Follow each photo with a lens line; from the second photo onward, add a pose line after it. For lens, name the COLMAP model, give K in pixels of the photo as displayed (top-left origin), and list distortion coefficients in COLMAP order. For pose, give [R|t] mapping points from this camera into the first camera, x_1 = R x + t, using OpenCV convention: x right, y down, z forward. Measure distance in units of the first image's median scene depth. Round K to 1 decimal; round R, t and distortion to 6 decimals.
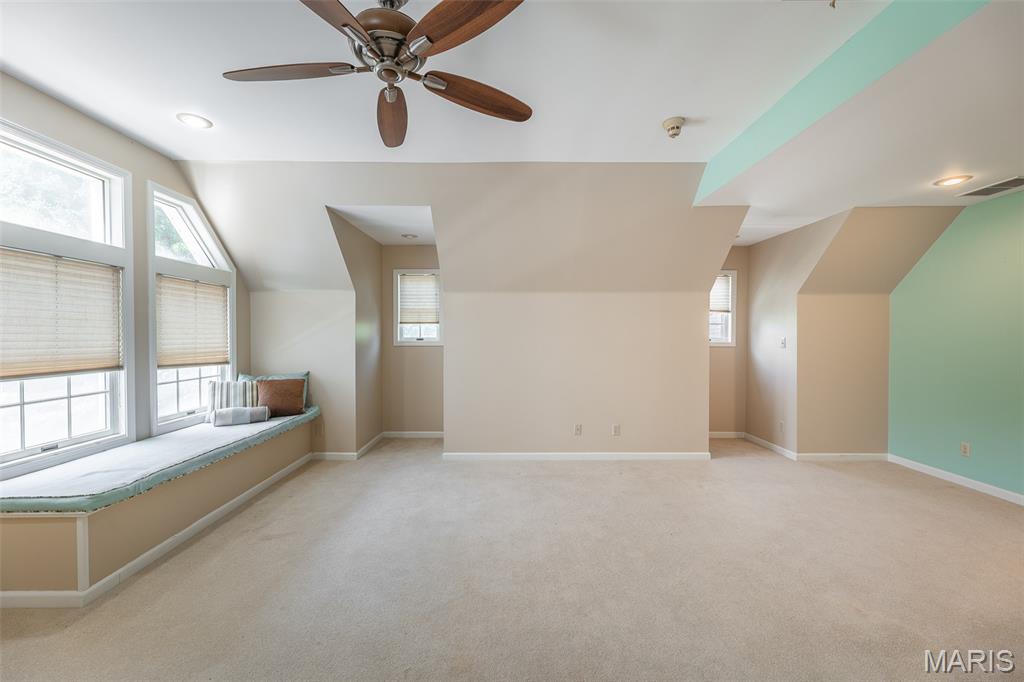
lens RADIAL K [[410.0, 0, 509.5], [0, 410.0, 339.2], [0, 0, 1]] dist [0.014049, -0.000859]
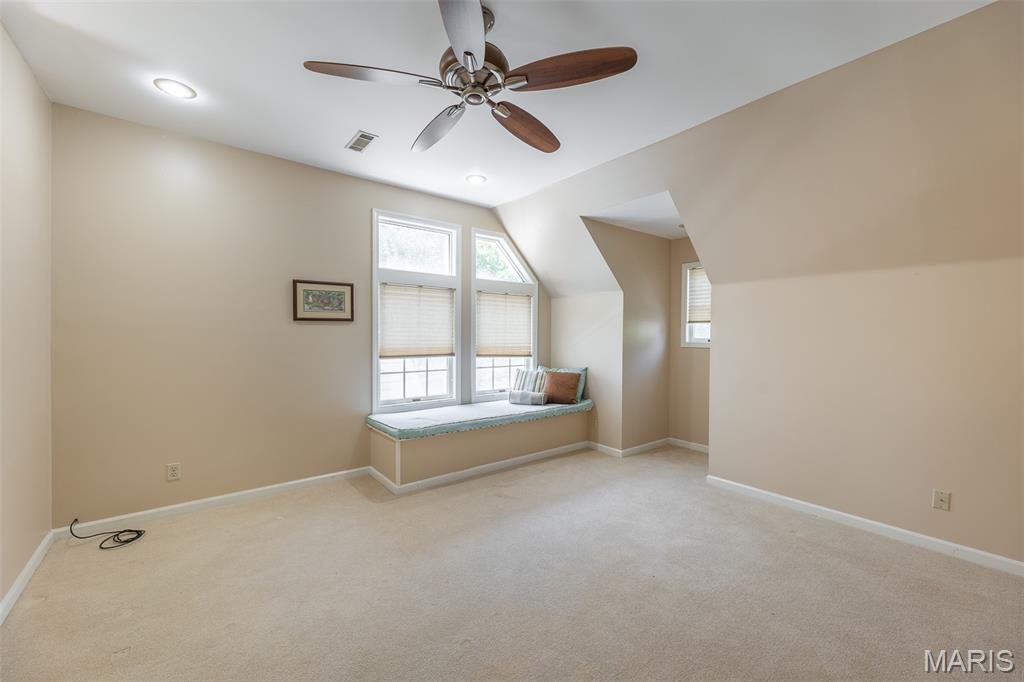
lens RADIAL K [[410.0, 0, 513.2], [0, 410.0, 338.6], [0, 0, 1]] dist [0.014049, -0.000859]
pose [[0.617186, 0.013970, -0.786693, 0.304151], [-0.016555, 0.999852, 0.004767, -0.001094], [0.786643, 0.010081, 0.617326, 0.188760]]
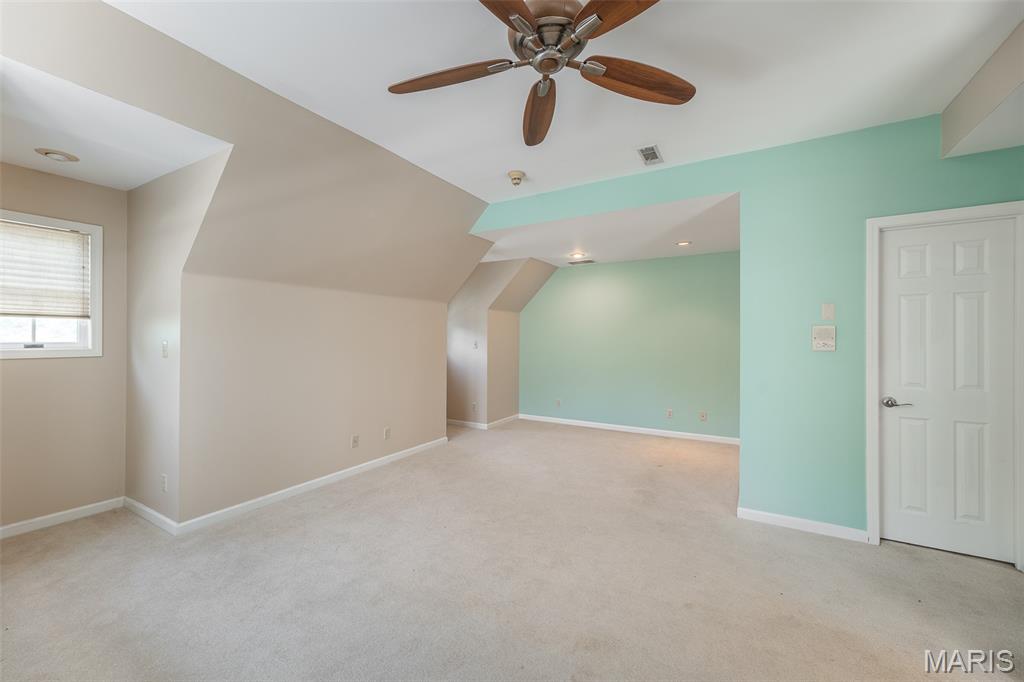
lens RADIAL K [[410.0, 0, 505.7], [0, 410.0, 338.3], [0, 0, 1]] dist [0.014049, -0.000859]
pose [[0.510619, 0.002083, 0.859805, -0.530862], [0.005530, 0.999968, -0.005707, -0.004196], [-0.859789, 0.007669, 0.510591, 0.279427]]
